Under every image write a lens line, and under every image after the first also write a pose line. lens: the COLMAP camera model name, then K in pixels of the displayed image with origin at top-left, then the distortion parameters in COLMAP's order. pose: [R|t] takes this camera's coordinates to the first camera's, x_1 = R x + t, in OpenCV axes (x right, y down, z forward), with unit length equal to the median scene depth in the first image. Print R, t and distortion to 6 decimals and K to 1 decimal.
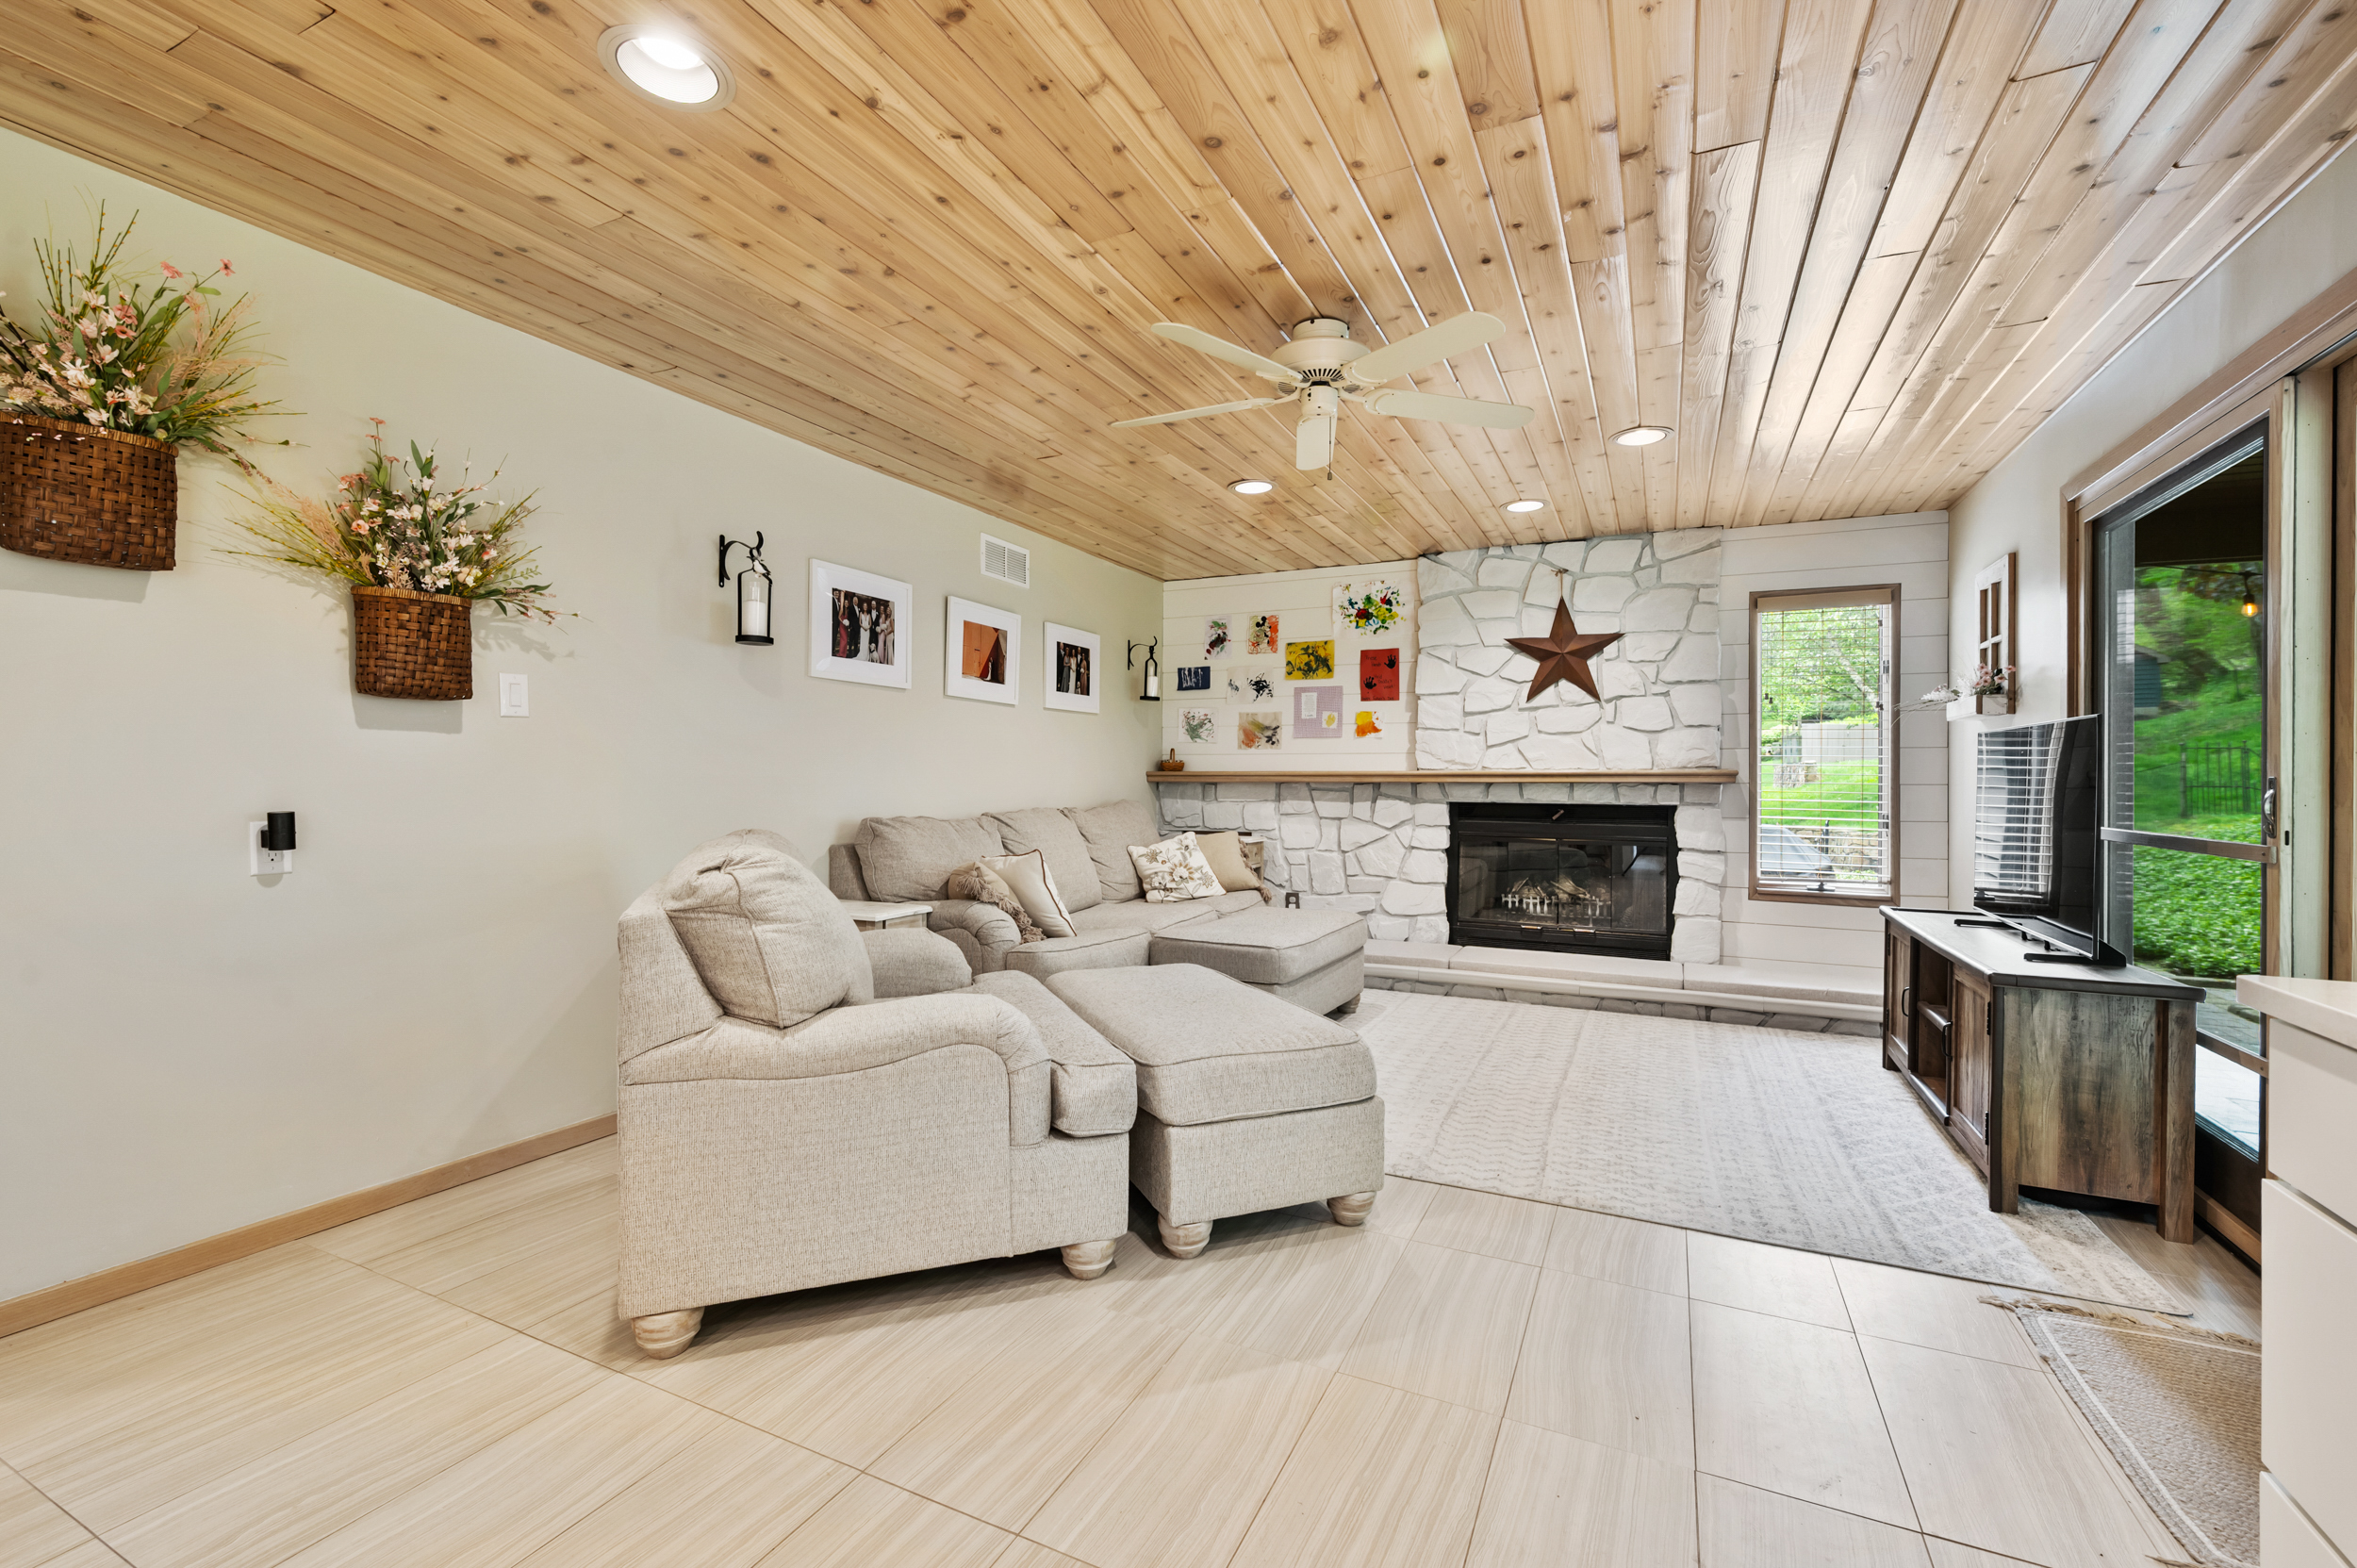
lens RADIAL K [[1012.1, 0, 1169.0], [0, 1012.1, 785.2], [0, 0, 1]] dist [-0.001174, -0.001976]
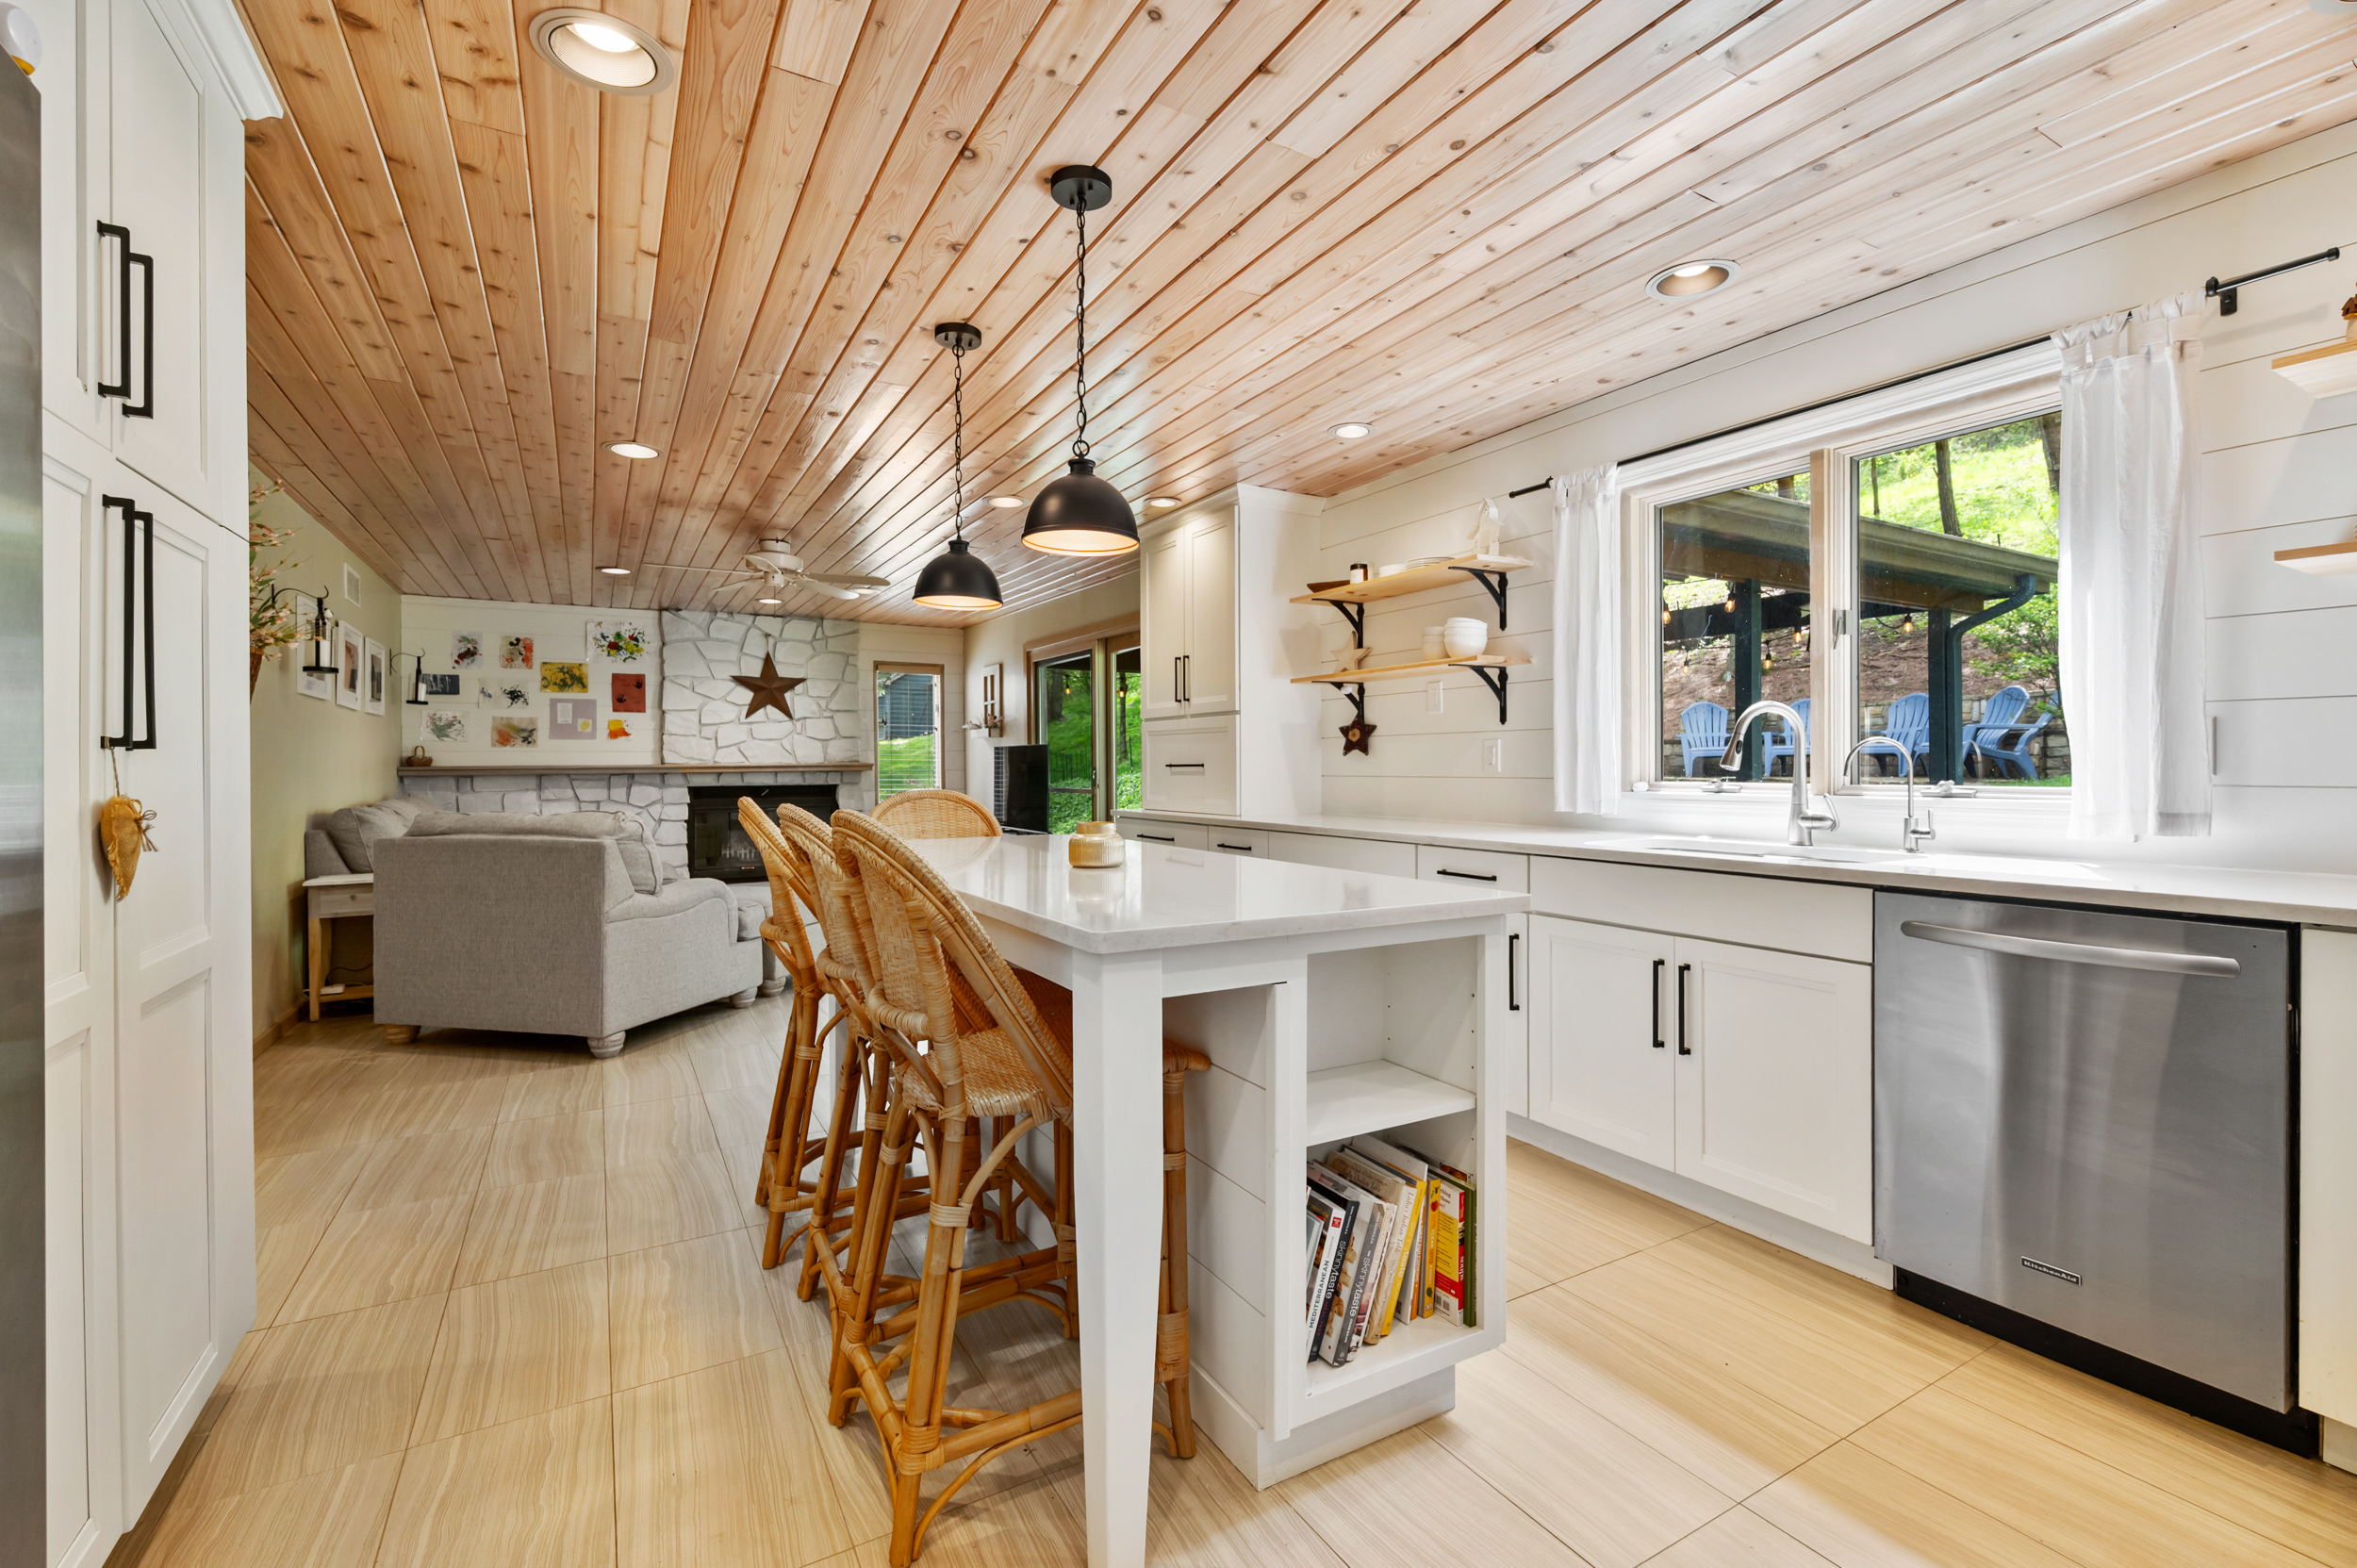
lens RADIAL K [[1012.1, 0, 1167.3], [0, 1012.1, 770.4], [0, 0, 1]] dist [-0.001174, -0.001976]
pose [[0.574117, -0.012889, 0.818672, -0.532266], [0.013723, 0.999887, 0.006118, -0.005645], [-0.818659, 0.007722, 0.574229, -0.388553]]
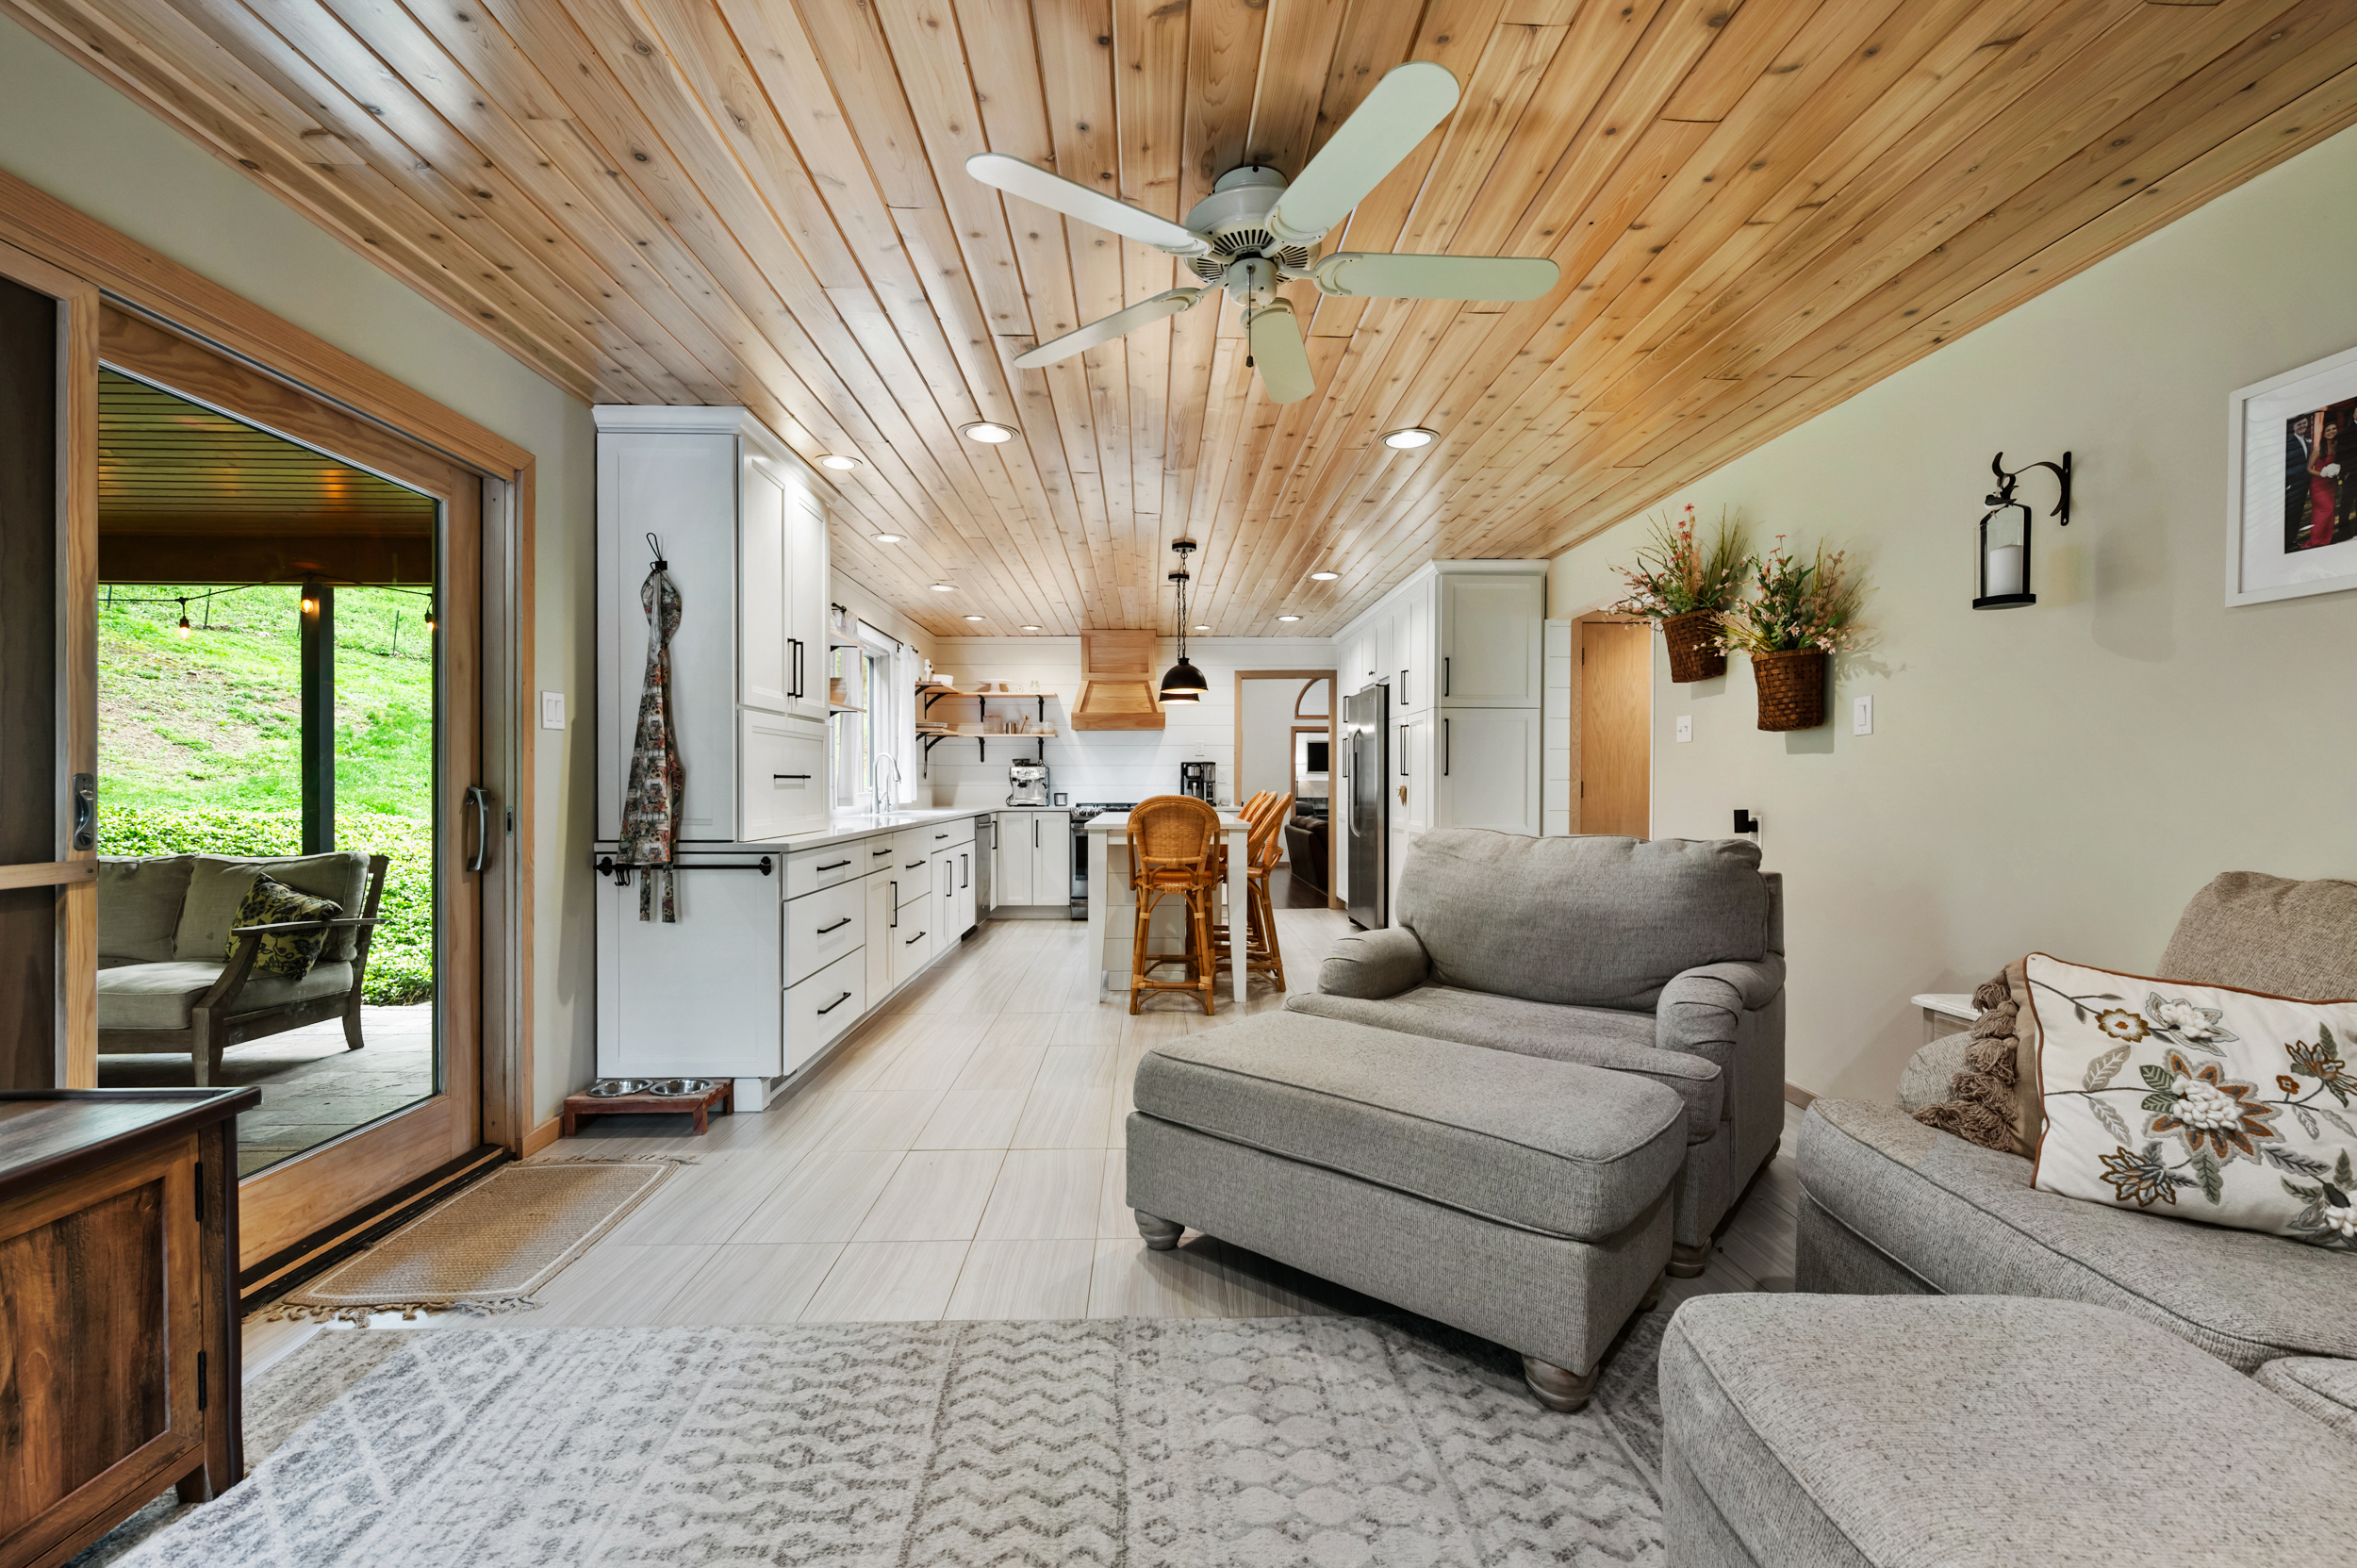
lens RADIAL K [[1012.1, 0, 1179.5], [0, 1012.1, 789.5], [0, 0, 1]] dist [-0.001174, -0.001976]
pose [[-0.884084, -0.005788, -0.467293, 0.284391], [-0.012114, 0.999871, 0.010534, -0.005436], [0.467171, 0.014974, -0.884040, 0.856570]]
